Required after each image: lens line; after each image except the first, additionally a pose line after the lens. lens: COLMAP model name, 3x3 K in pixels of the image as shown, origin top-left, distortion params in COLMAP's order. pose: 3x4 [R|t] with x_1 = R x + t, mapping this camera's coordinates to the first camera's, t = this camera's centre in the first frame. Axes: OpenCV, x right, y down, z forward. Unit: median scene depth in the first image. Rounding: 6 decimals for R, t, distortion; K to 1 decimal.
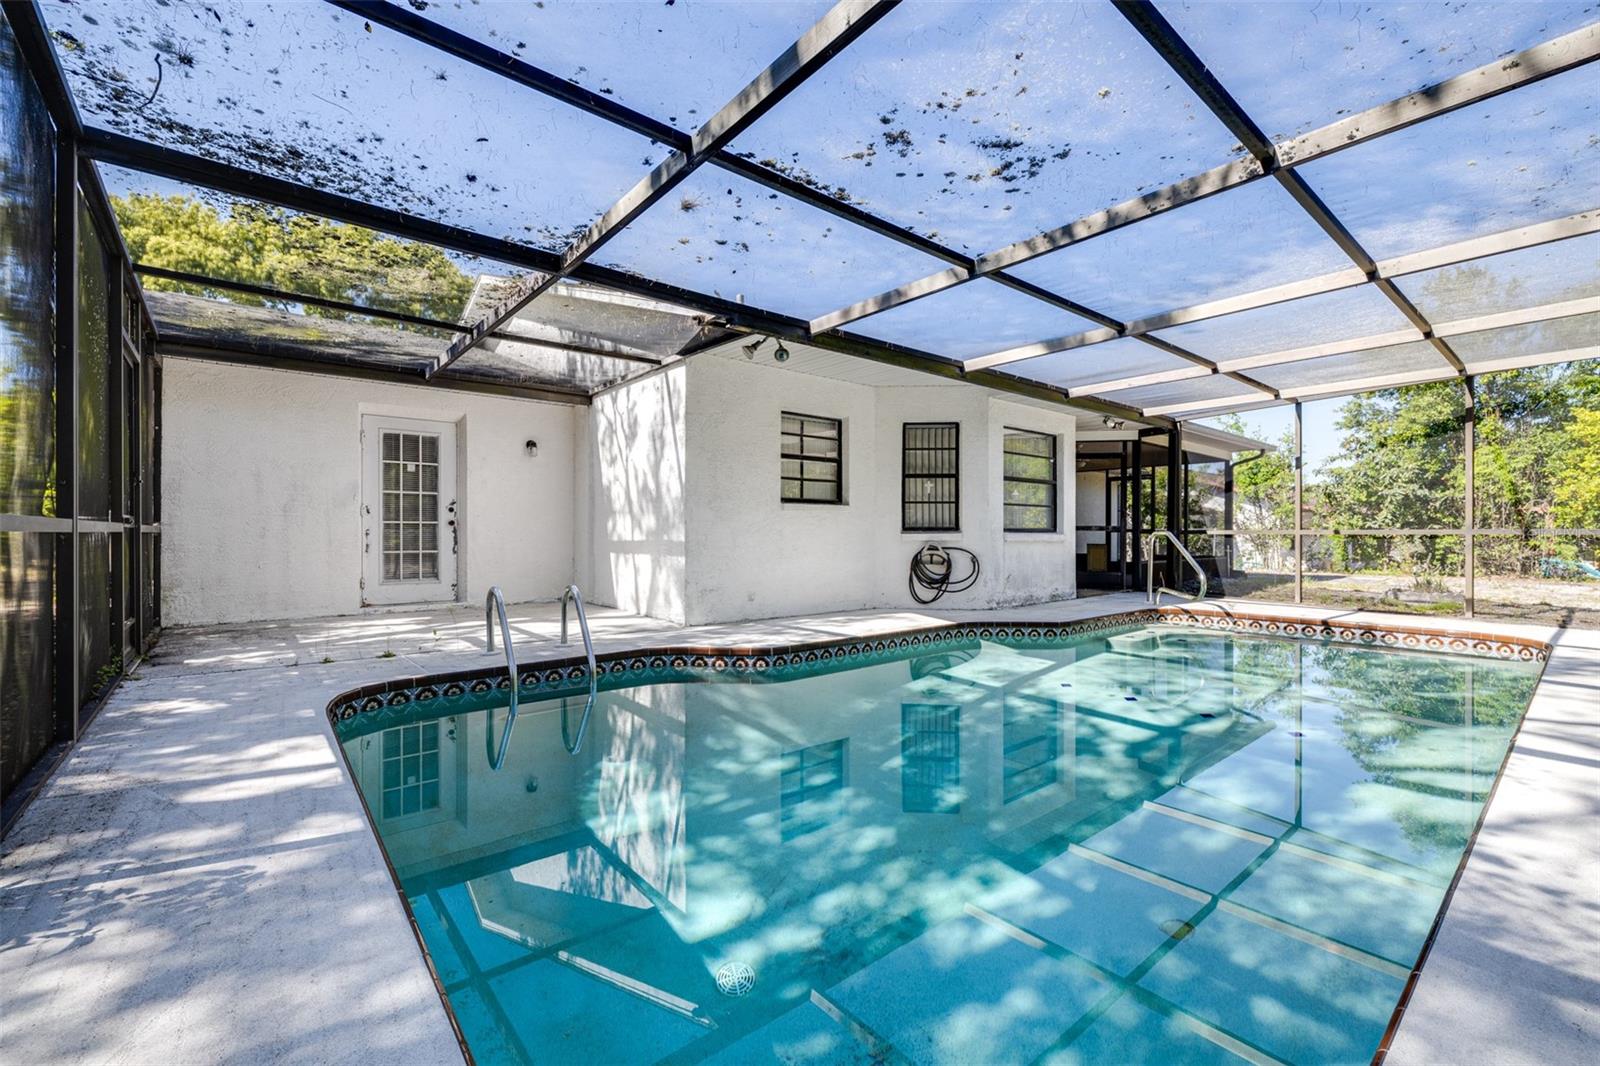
lens RADIAL K [[682.5, 0, 804.8], [0, 682.5, 533.3], [0, 0, 1]] dist [0.003205, 0.000418]
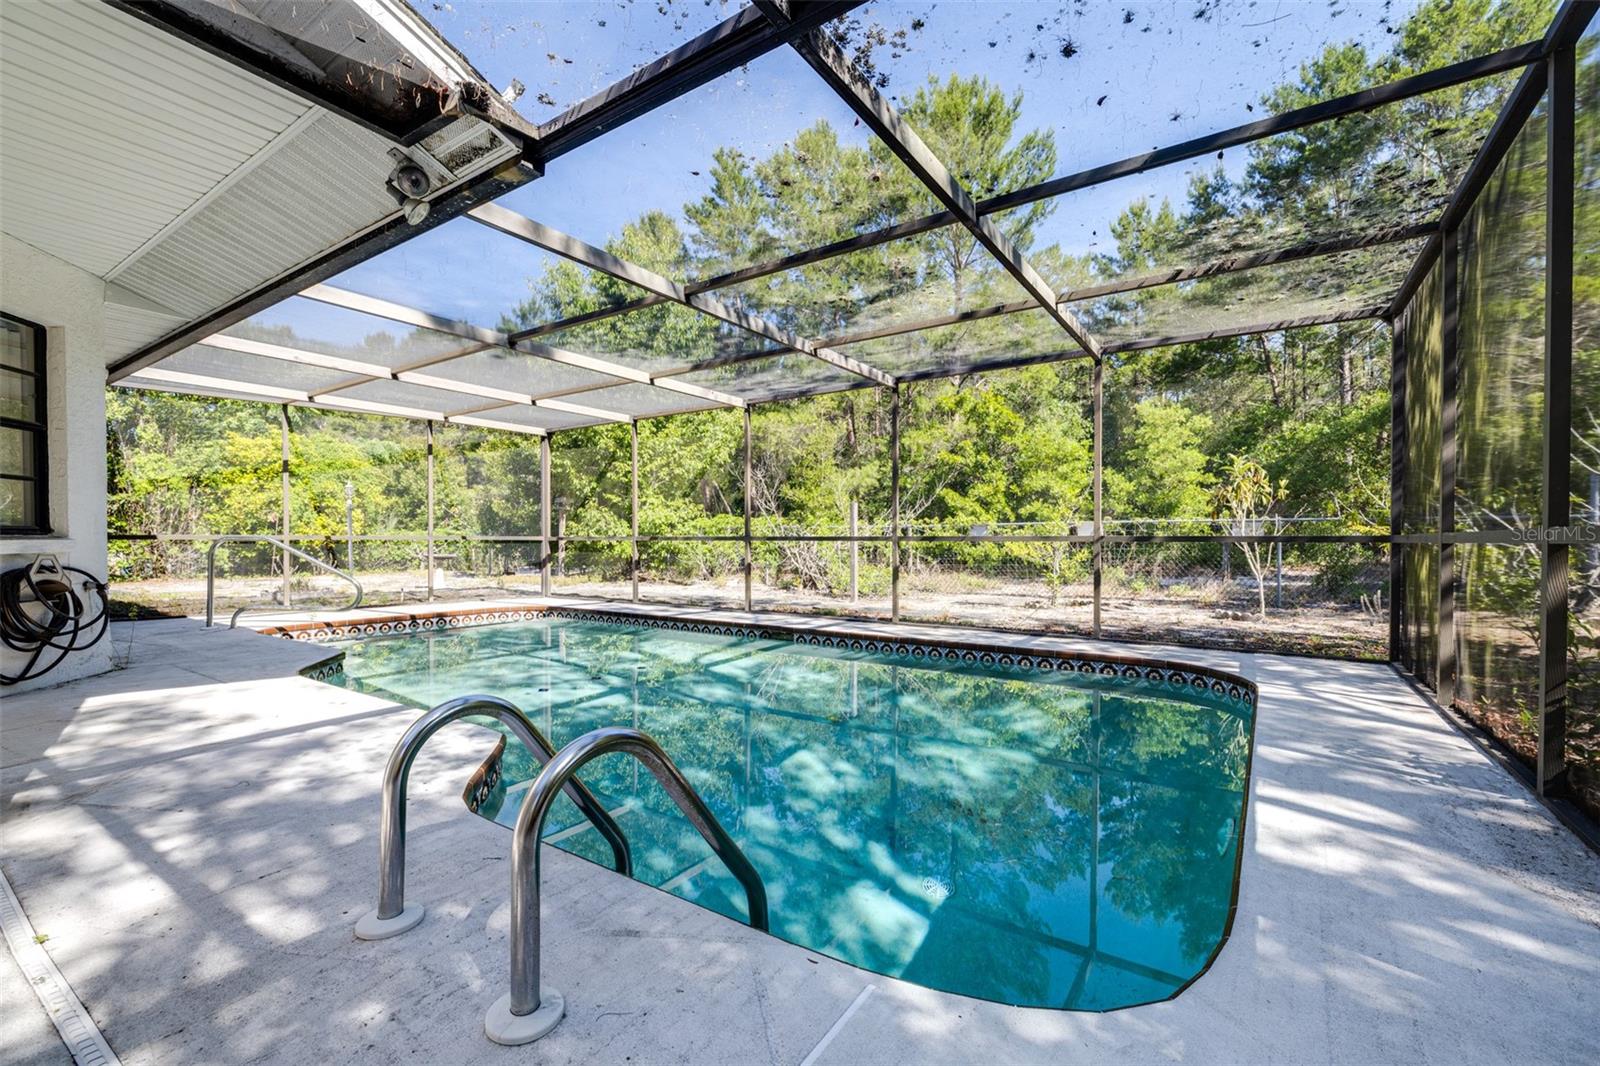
lens RADIAL K [[682.5, 0, 805.2], [0, 682.5, 539.9], [0, 0, 1]] dist [0.003205, 0.000418]
pose [[-0.273455, -0.002068, 0.961883, -1.492231], [0.000960, 0.999997, 0.002423, -0.001800], [-0.961884, 0.001586, -0.273452, 1.944263]]
